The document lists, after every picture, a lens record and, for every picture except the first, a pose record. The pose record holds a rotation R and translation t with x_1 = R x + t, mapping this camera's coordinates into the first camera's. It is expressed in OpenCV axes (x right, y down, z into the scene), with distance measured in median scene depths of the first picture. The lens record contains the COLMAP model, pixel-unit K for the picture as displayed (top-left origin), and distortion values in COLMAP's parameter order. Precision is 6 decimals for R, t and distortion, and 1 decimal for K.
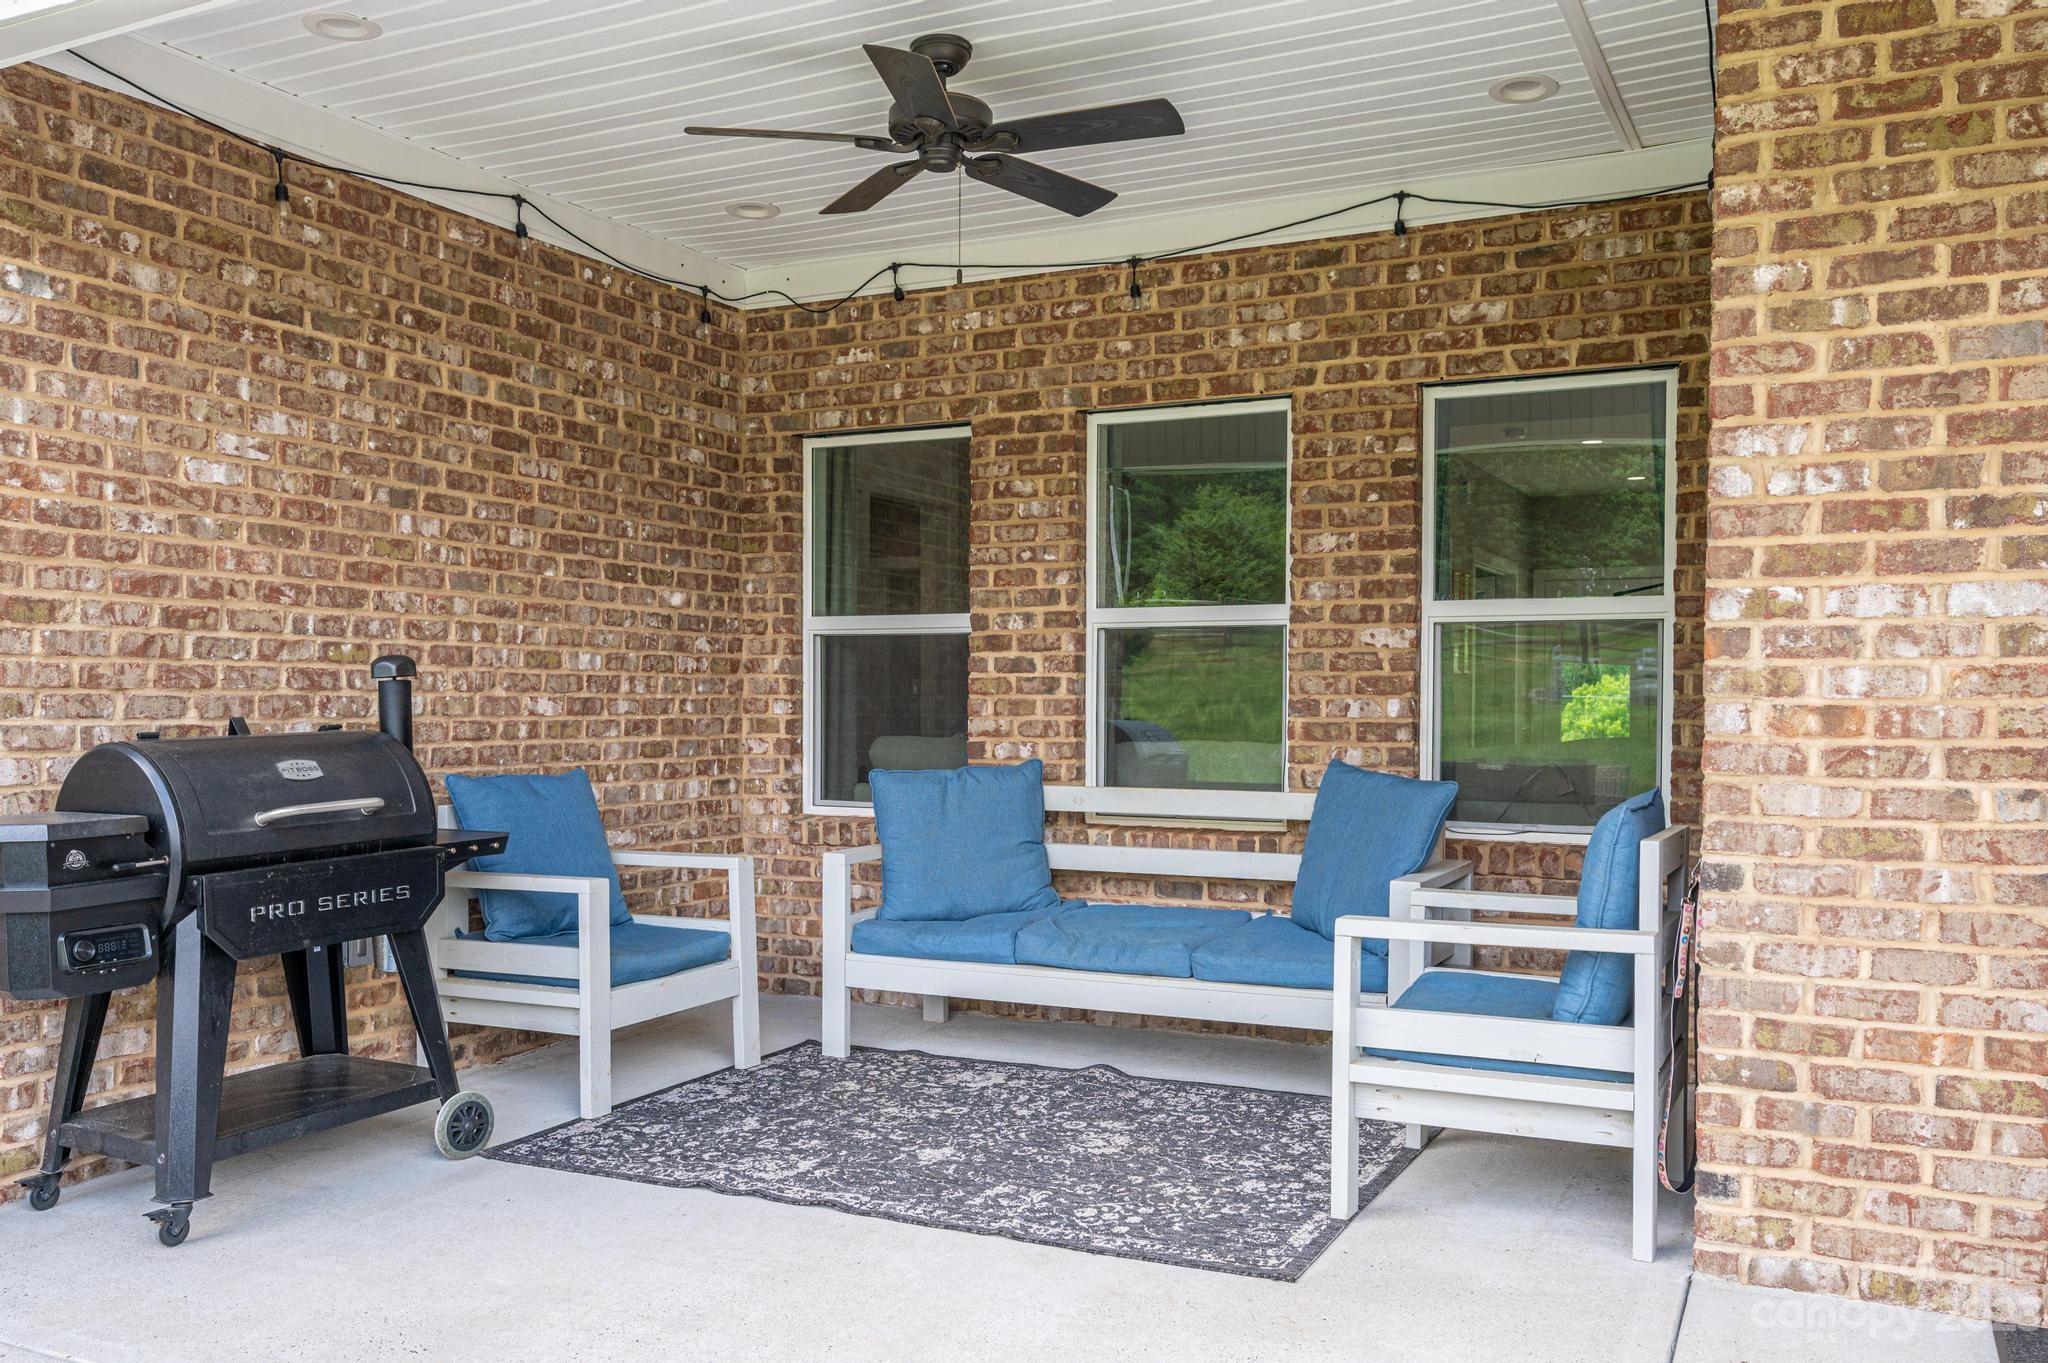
lens RADIAL K [[1656.9, 0, 1035.1], [0, 1656.9, 735.0], [0, 0, 1]] dist [-0.003024, 0.002729]
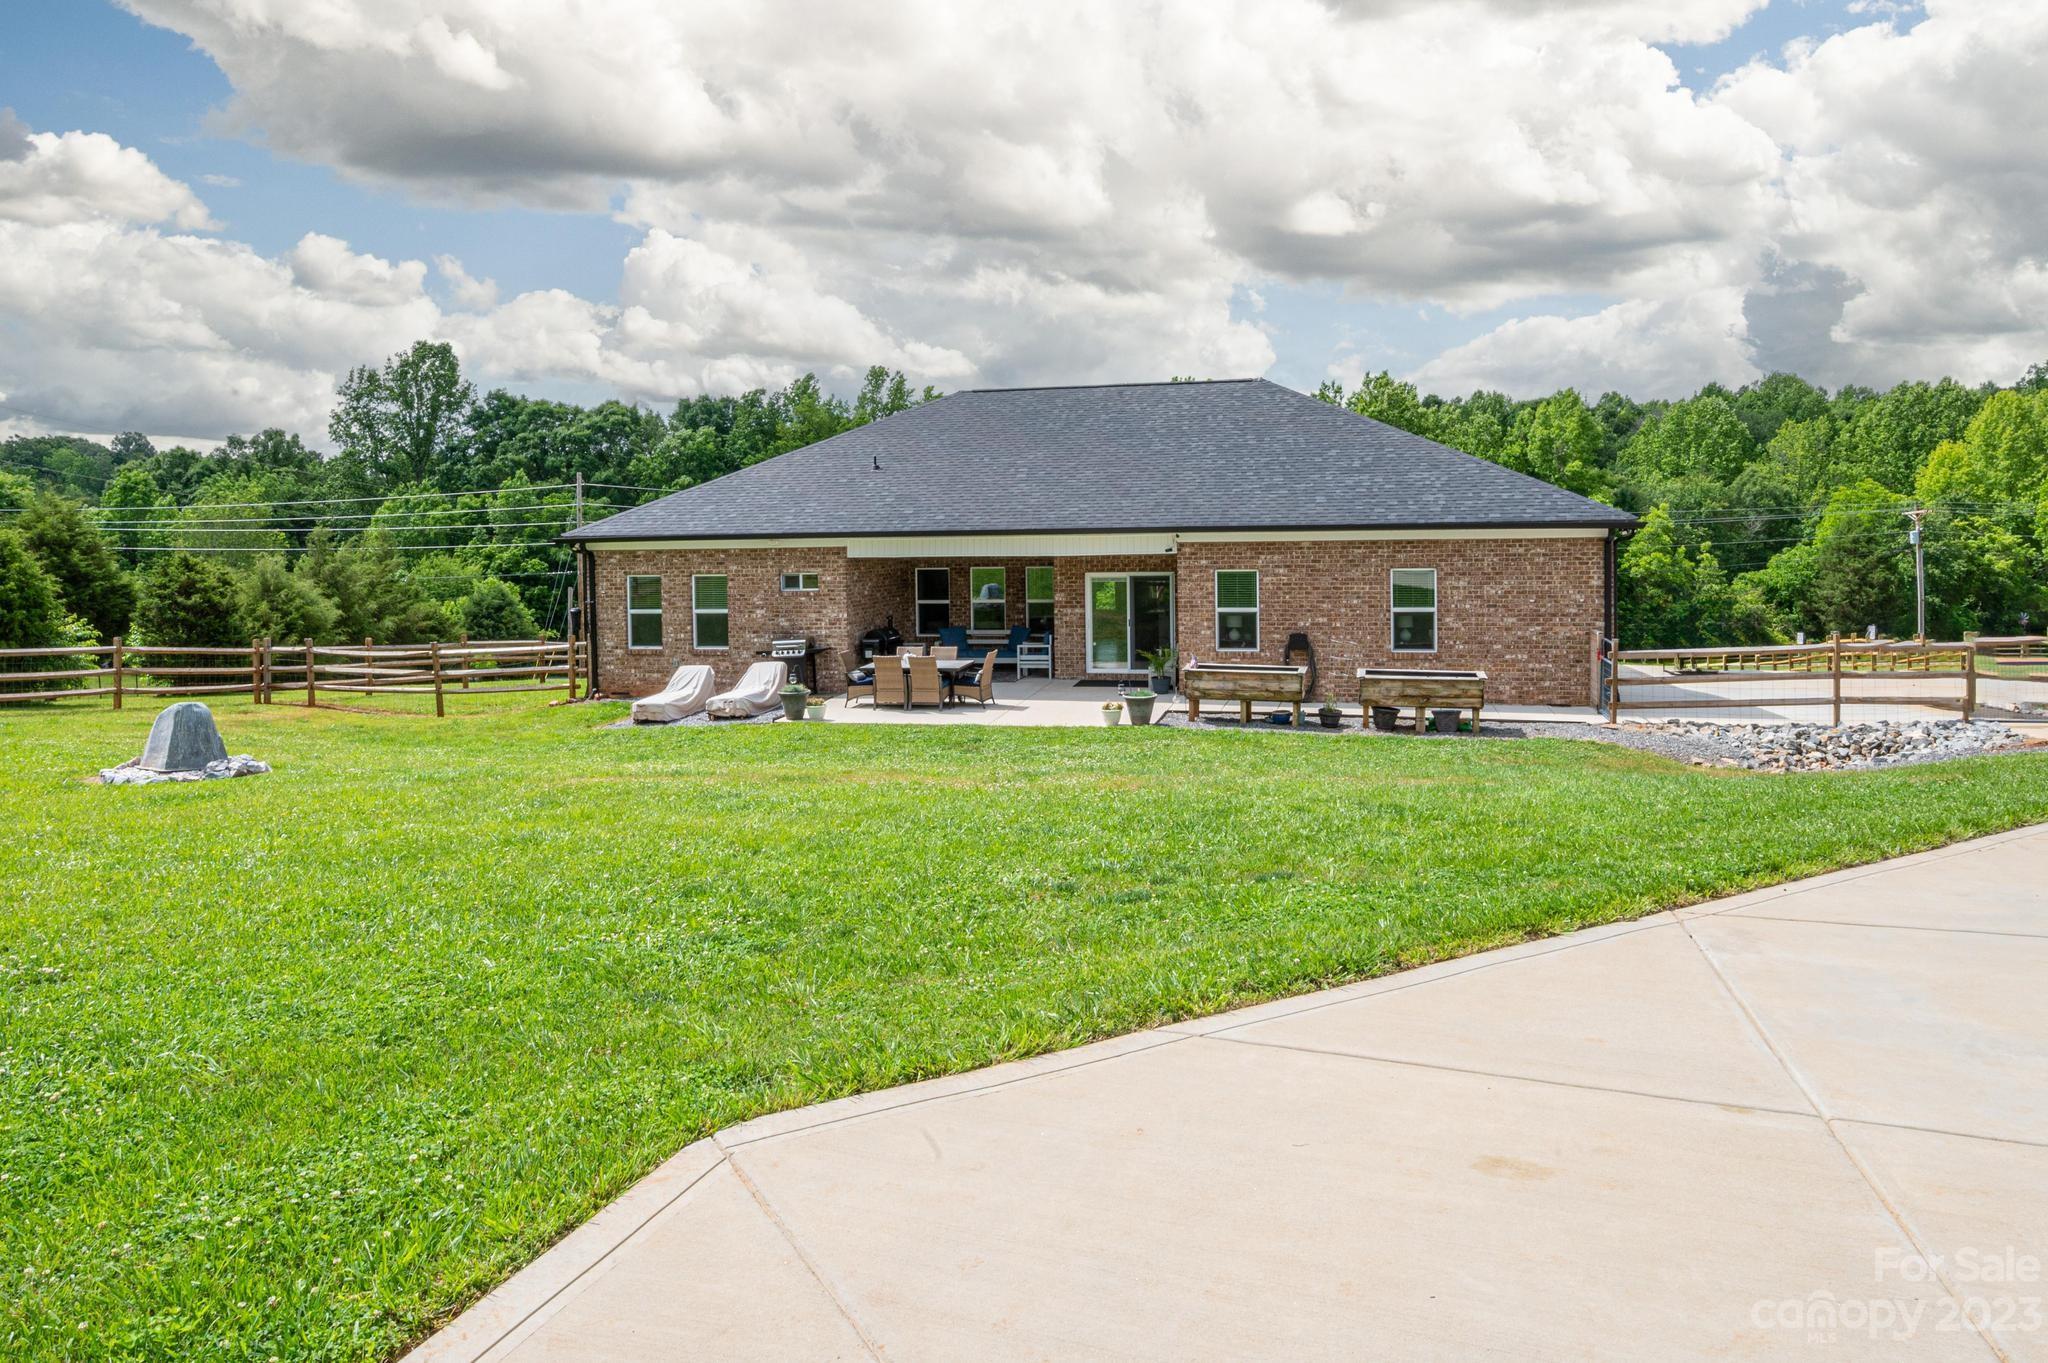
lens RADIAL K [[1351.5, 0, 1023.8], [0, 1351.5, 550.3], [0, 0, 1]] dist [-0.001747, 0.001451]
pose [[0.974092, -0.021399, 0.225136, -1.009623], [0.024217, 0.999659, -0.009763, -0.234506], [-0.224850, 0.014963, 0.974278, -4.367798]]
